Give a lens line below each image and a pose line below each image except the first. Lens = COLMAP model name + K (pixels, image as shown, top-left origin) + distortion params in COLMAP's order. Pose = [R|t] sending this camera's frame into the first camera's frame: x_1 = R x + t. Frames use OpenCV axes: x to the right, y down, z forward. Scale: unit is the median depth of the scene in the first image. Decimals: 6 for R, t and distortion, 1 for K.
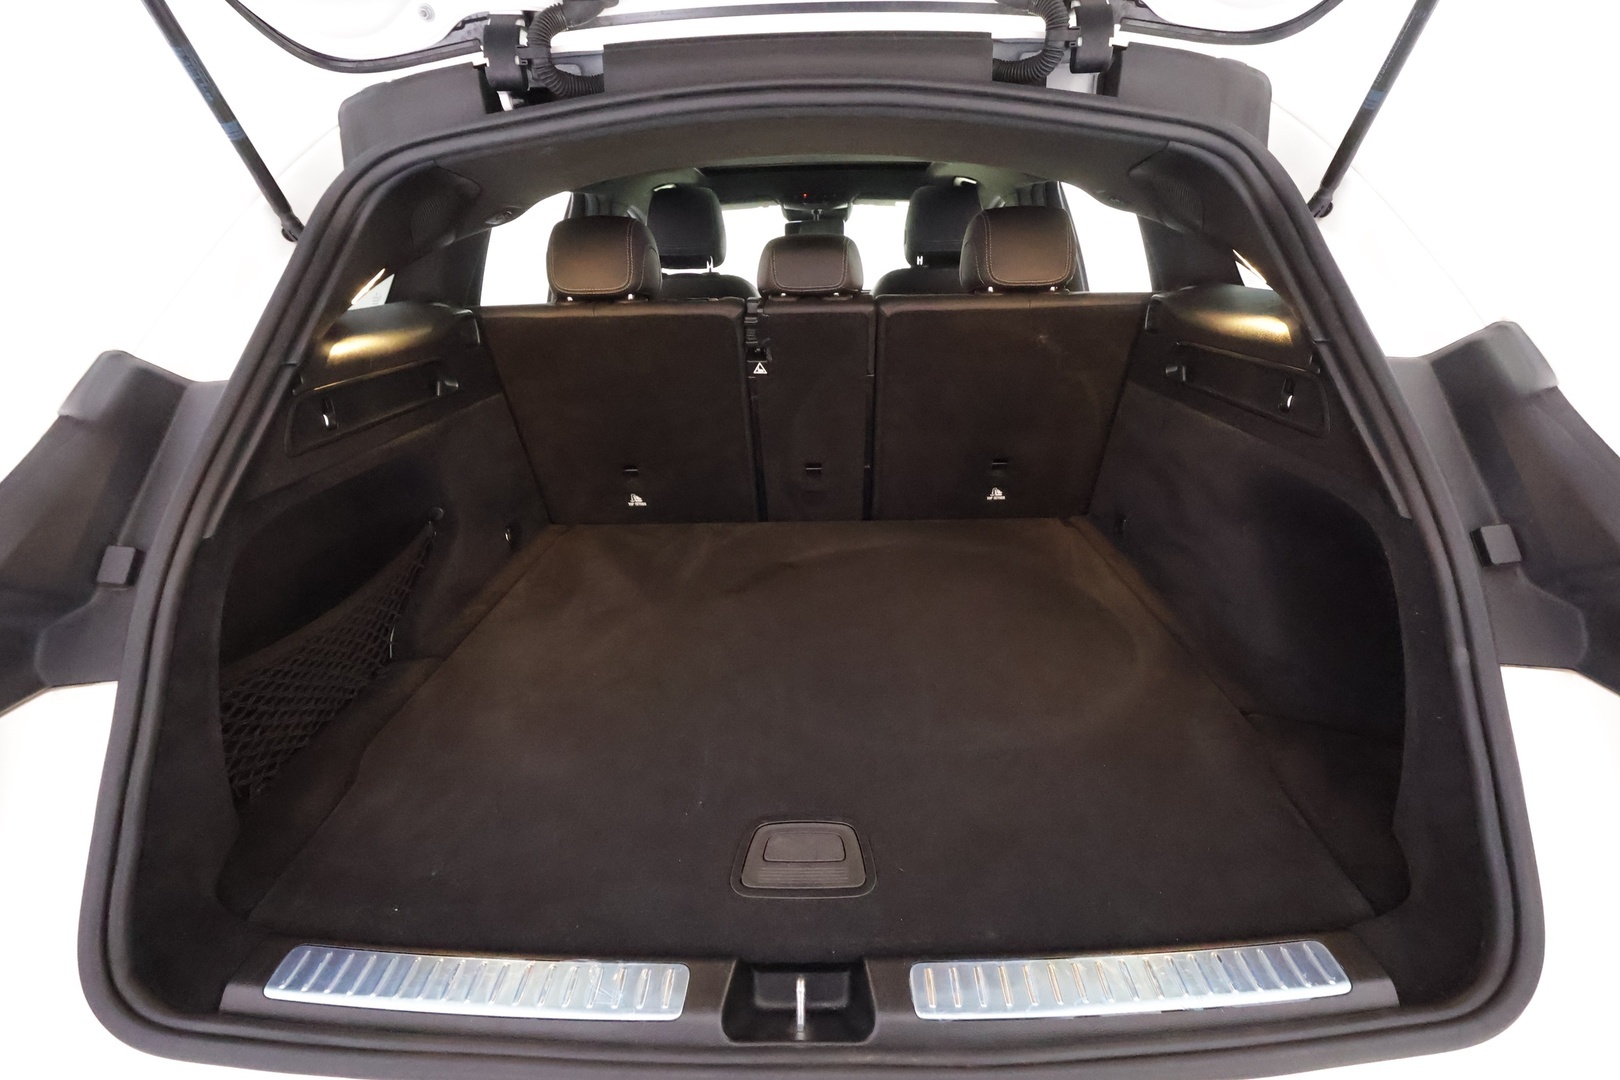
lens RADIAL K [[744.2, 0, 811.1], [0, 744.2, 540.5], [0, 0, 1]] dist [-0.002476, 0.001515]
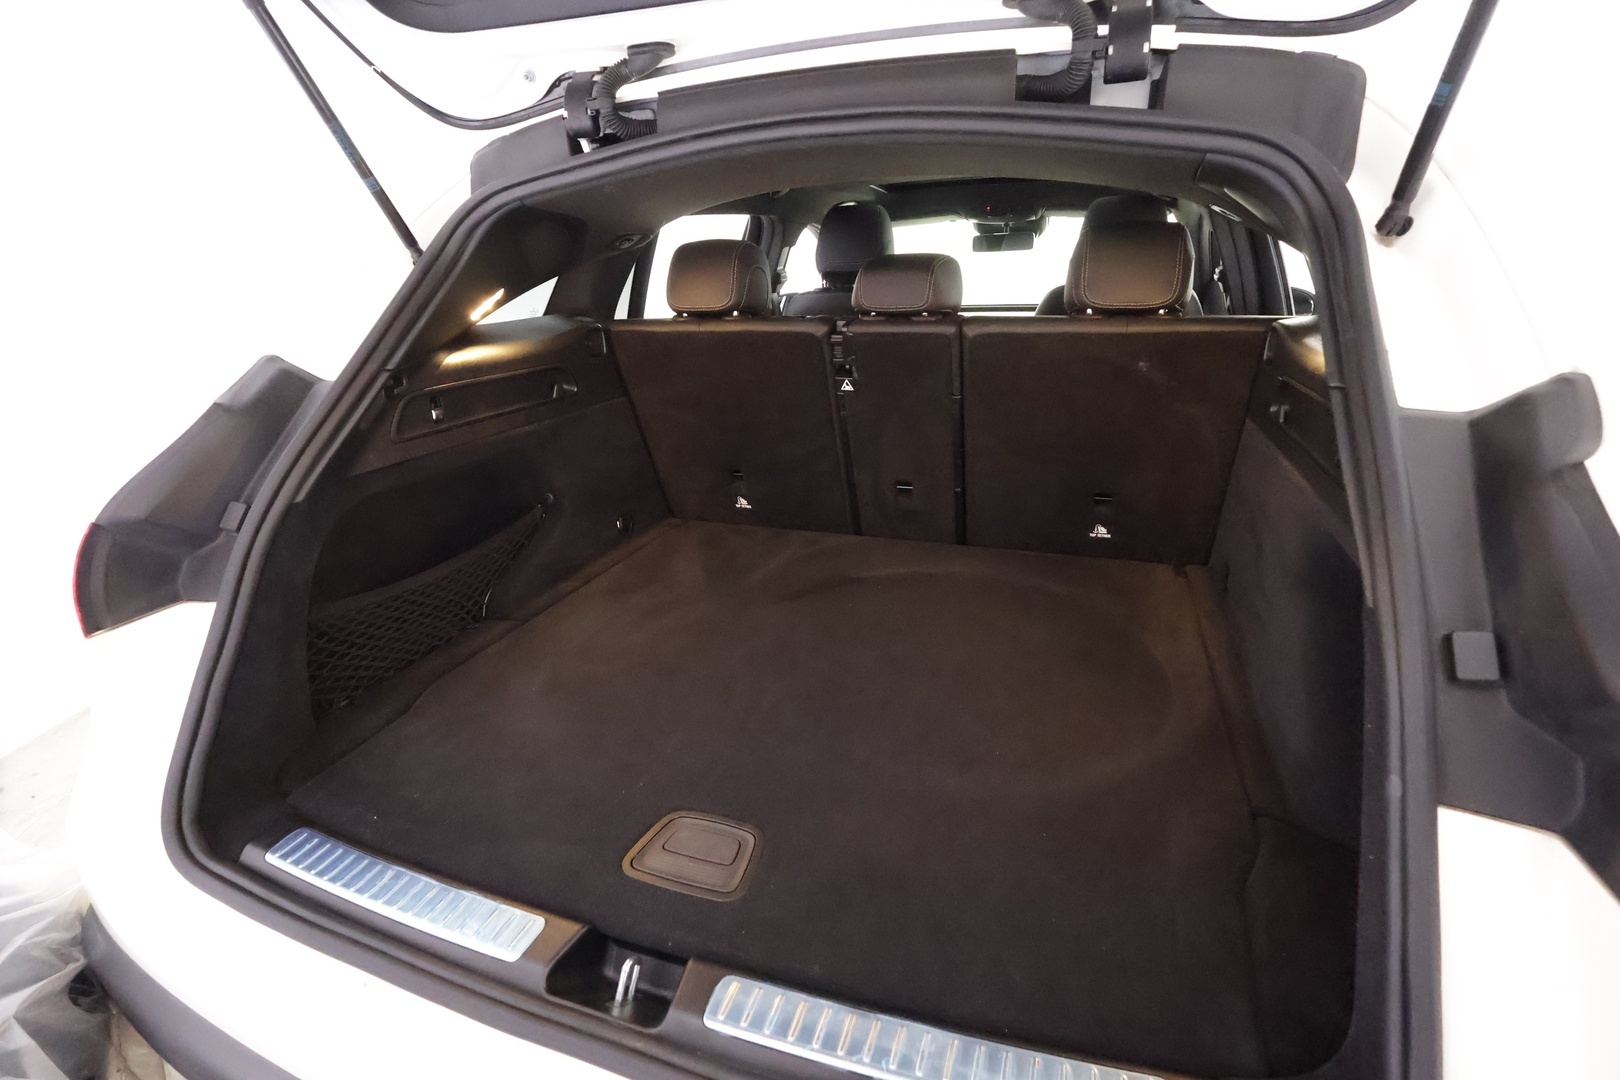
lens RADIAL K [[744.2, 0, 813.5], [0, 744.2, 541.7], [0, 0, 1]] dist [-0.002476, 0.001515]
pose [[0.948501, 0.105277, -0.298768, 0.336276], [-0.108067, 0.994117, 0.007213, -0.031532], [0.297770, 0.025445, 0.954299, 0.026331]]
